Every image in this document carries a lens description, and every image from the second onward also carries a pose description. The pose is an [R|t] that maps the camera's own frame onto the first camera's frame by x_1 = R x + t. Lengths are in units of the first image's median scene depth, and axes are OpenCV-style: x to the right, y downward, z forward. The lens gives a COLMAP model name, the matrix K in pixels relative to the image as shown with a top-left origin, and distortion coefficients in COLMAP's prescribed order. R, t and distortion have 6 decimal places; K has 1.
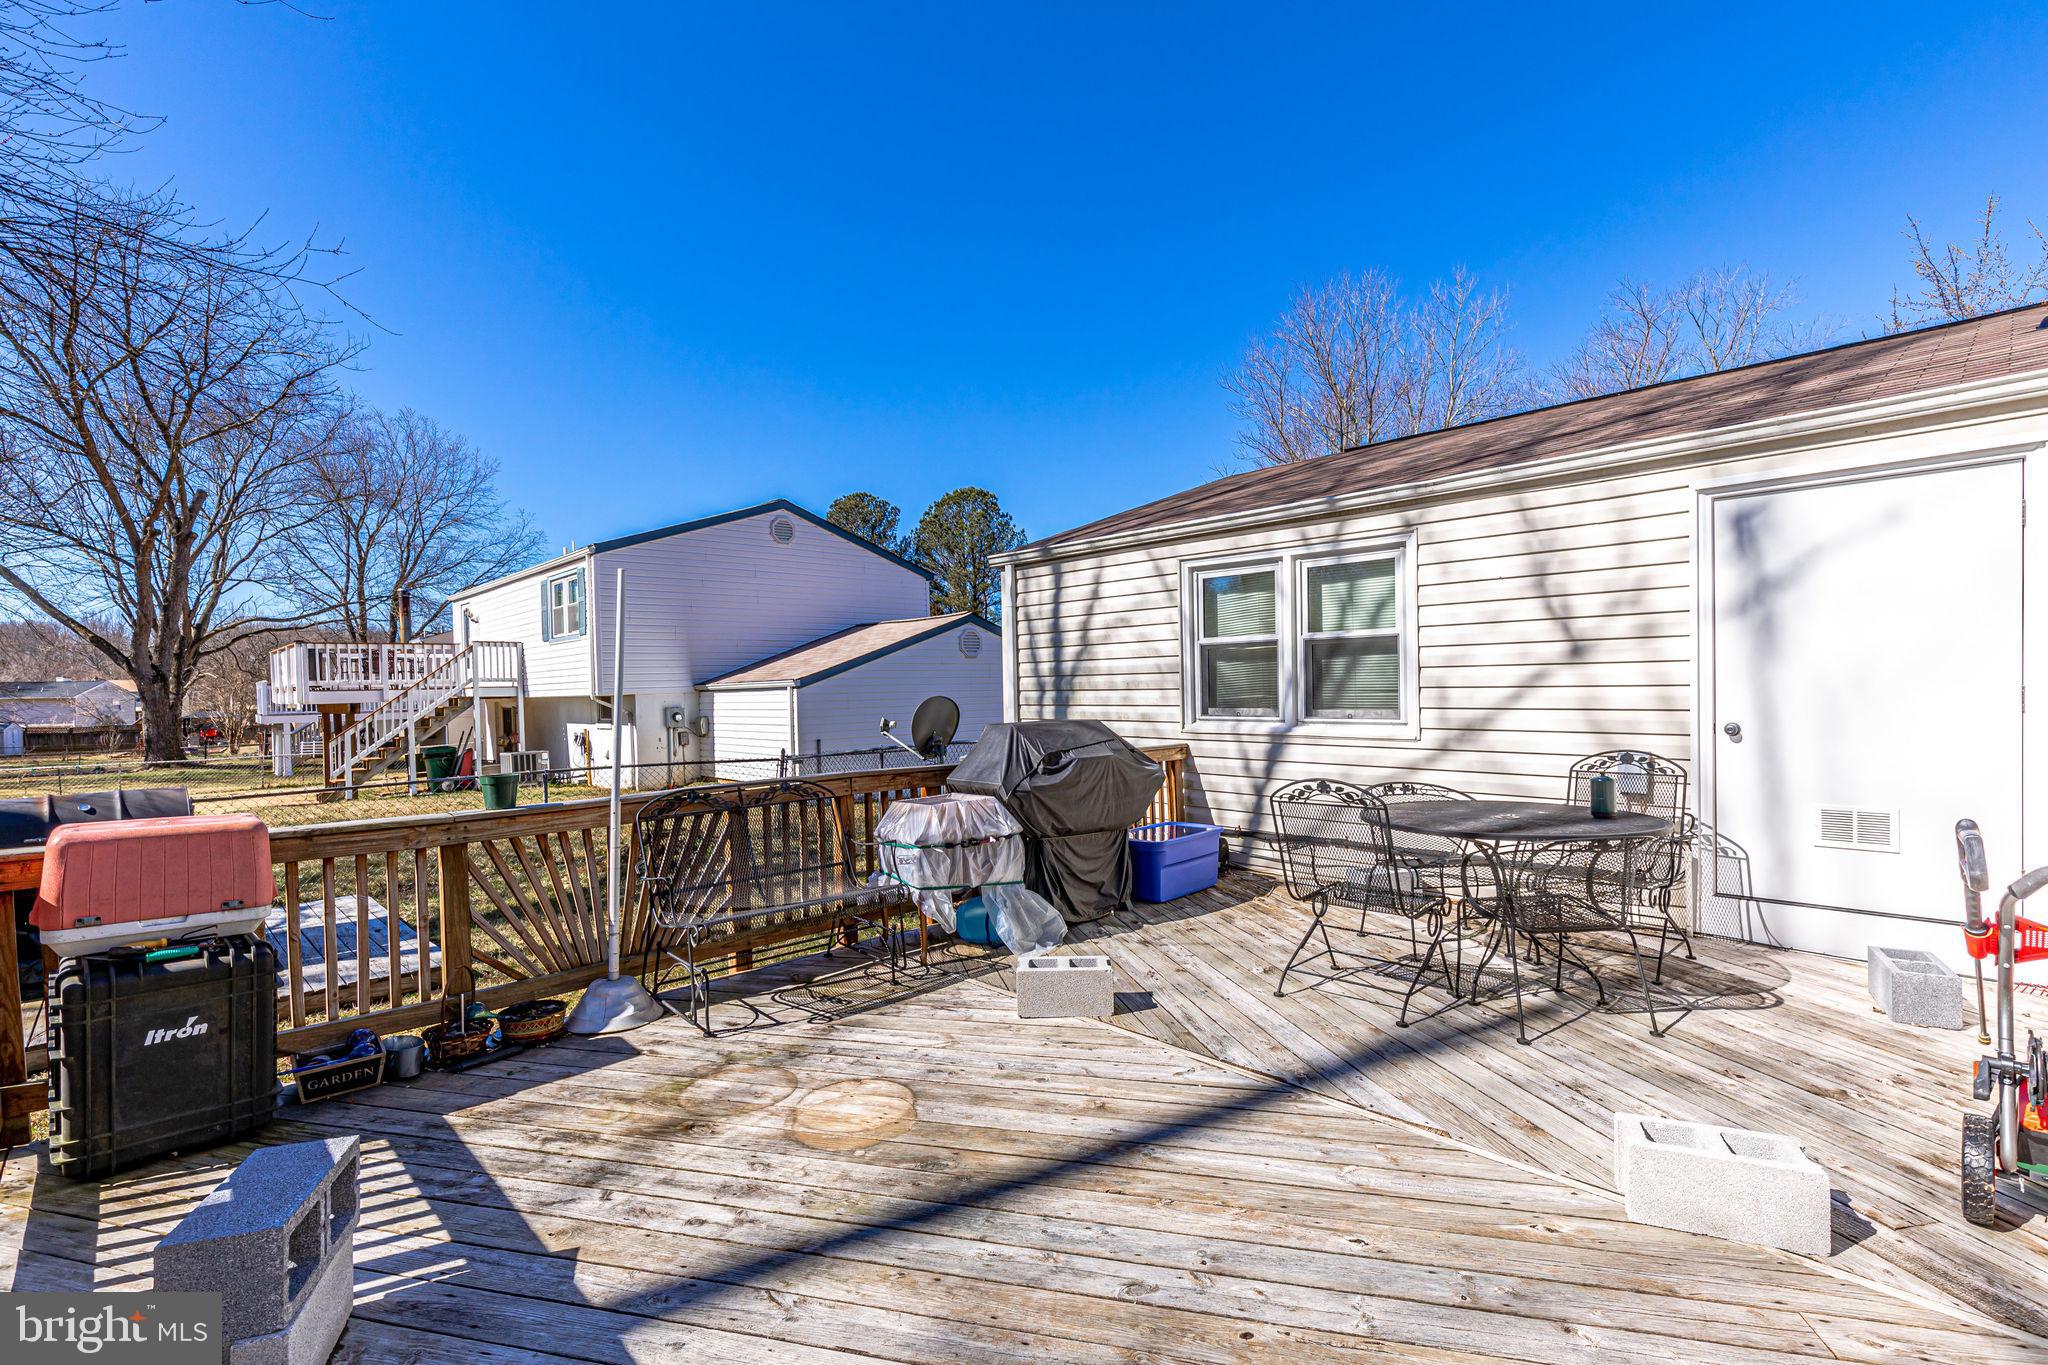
lens RADIAL K [[905.9, 0, 1013.5], [0, 905.9, 692.2], [0, 0, 1]] dist [0.001458, 0.000202]
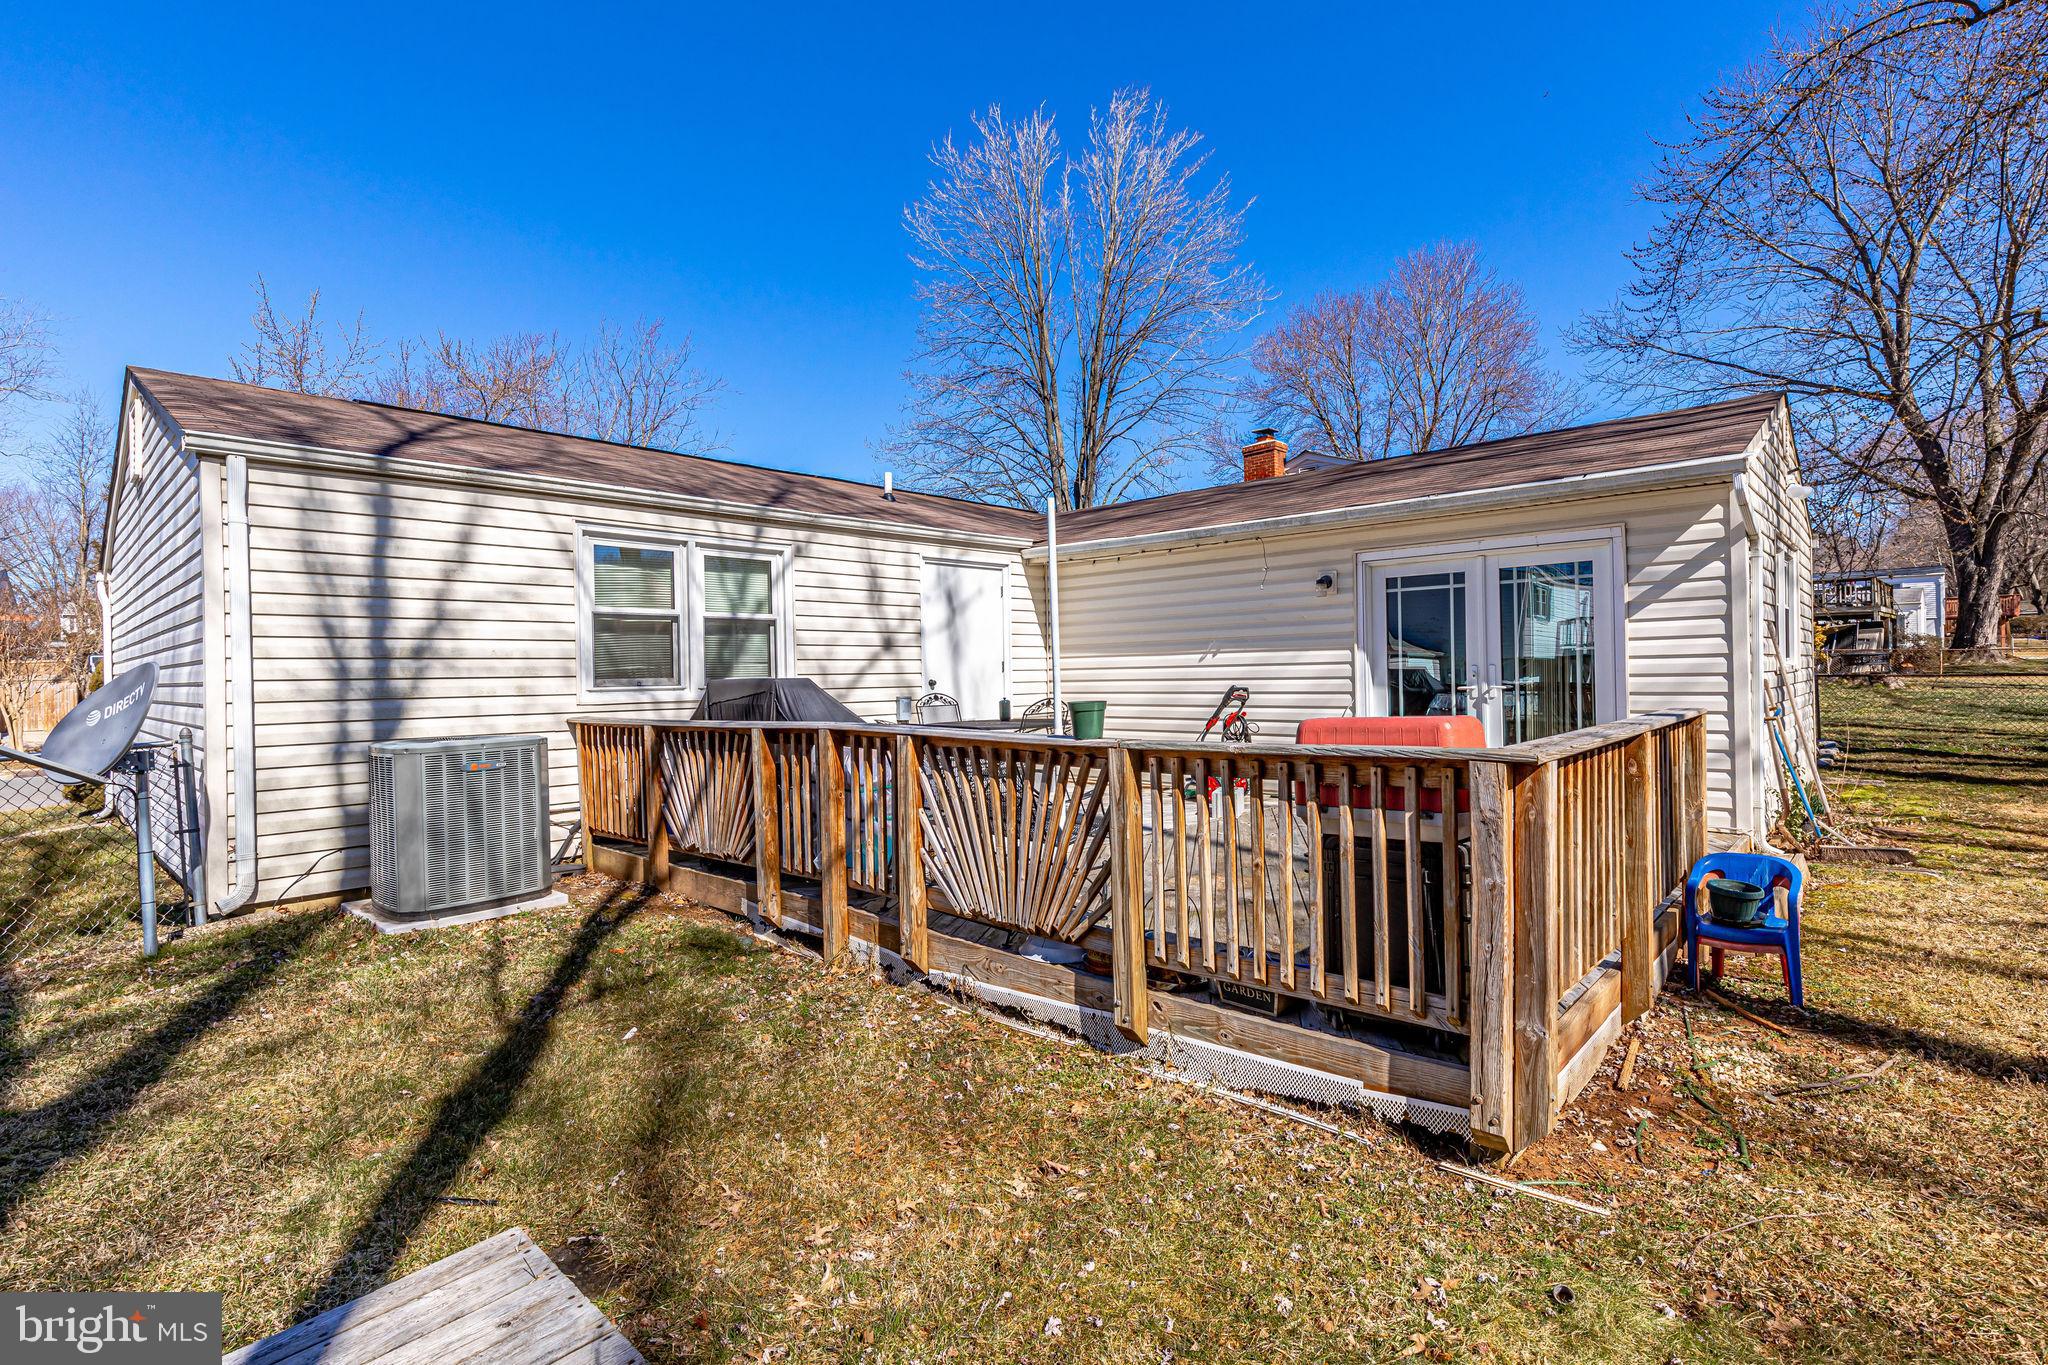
lens RADIAL K [[953.0, 0, 1029.2], [0, 953.0, 675.3], [0, 0, 1]] dist [-0.023130, 0.000293]
pose [[-0.070880, 0.010148, 0.997433, -1.120580], [0.021362, 0.999734, -0.008653, 0.041641], [-0.997256, 0.020693, -0.071078, 0.836987]]
